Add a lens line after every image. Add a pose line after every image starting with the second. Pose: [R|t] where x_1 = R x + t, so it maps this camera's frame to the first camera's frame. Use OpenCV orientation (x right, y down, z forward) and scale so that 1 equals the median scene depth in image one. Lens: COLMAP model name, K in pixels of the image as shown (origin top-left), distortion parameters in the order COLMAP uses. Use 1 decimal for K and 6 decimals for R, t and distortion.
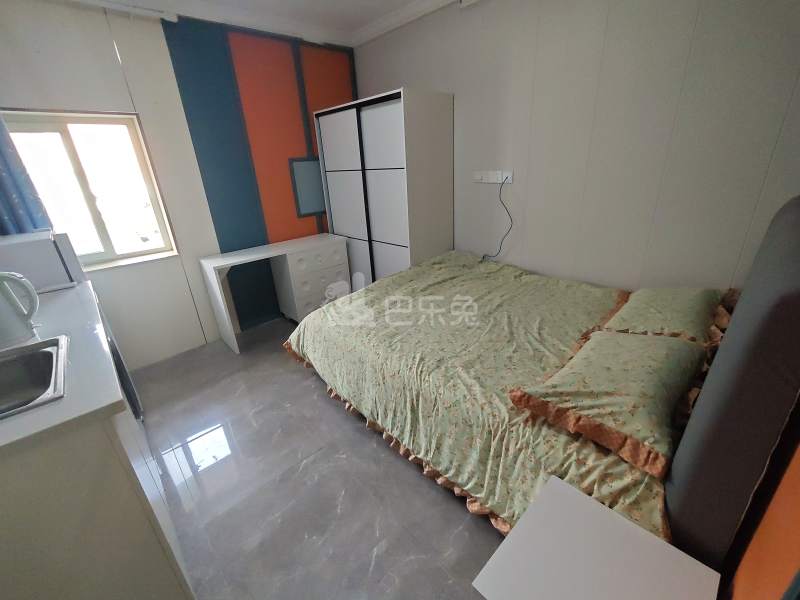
lens RADIAL K [[341.4, 0, 404.0], [0, 341.4, 300.5], [0, 0, 1]] dist [-0.008255, 0.005076]
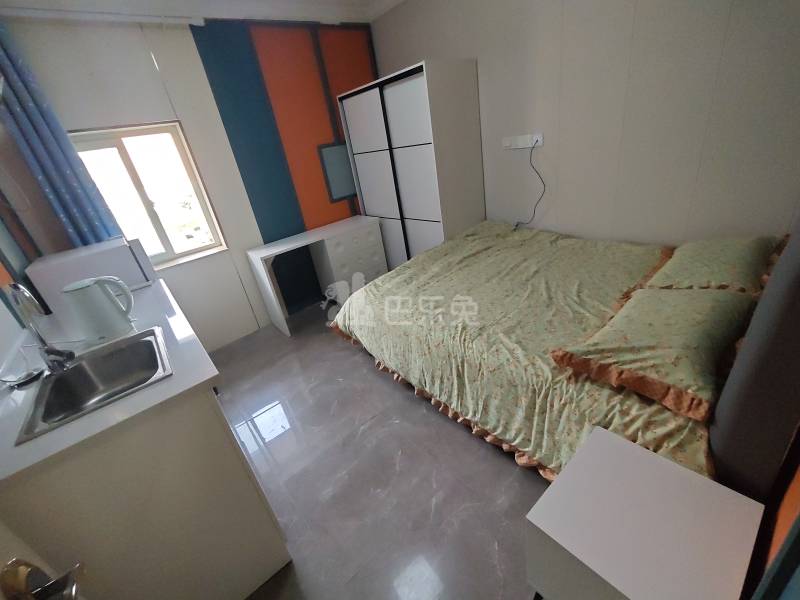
lens RADIAL K [[341.4, 0, 404.6], [0, 341.4, 300.3], [0, 0, 1]] dist [-0.008255, 0.005076]
pose [[0.992726, -0.071887, -0.096581, -0.018572], [0.078285, 0.994864, 0.064170, 0.003072], [0.091472, -0.071264, 0.993254, -0.051434]]
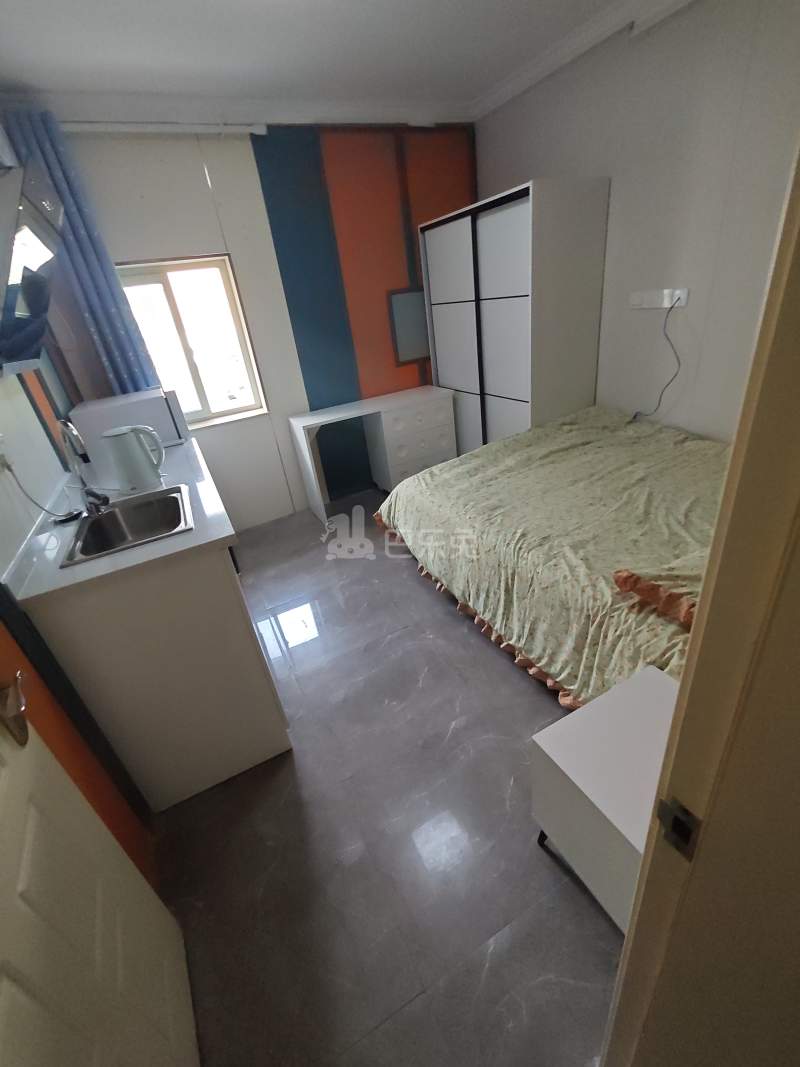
lens RADIAL K [[455.3, 0, 408.2], [0, 455.3, 540.1], [0, 0, 1]] dist [-0.008255, 0.005076]
pose [[0.960318, 0.072365, -0.269355, 0.074719], [-0.036056, 0.989861, 0.137385, 0.032963], [0.276566, -0.122222, 0.953191, -0.148145]]
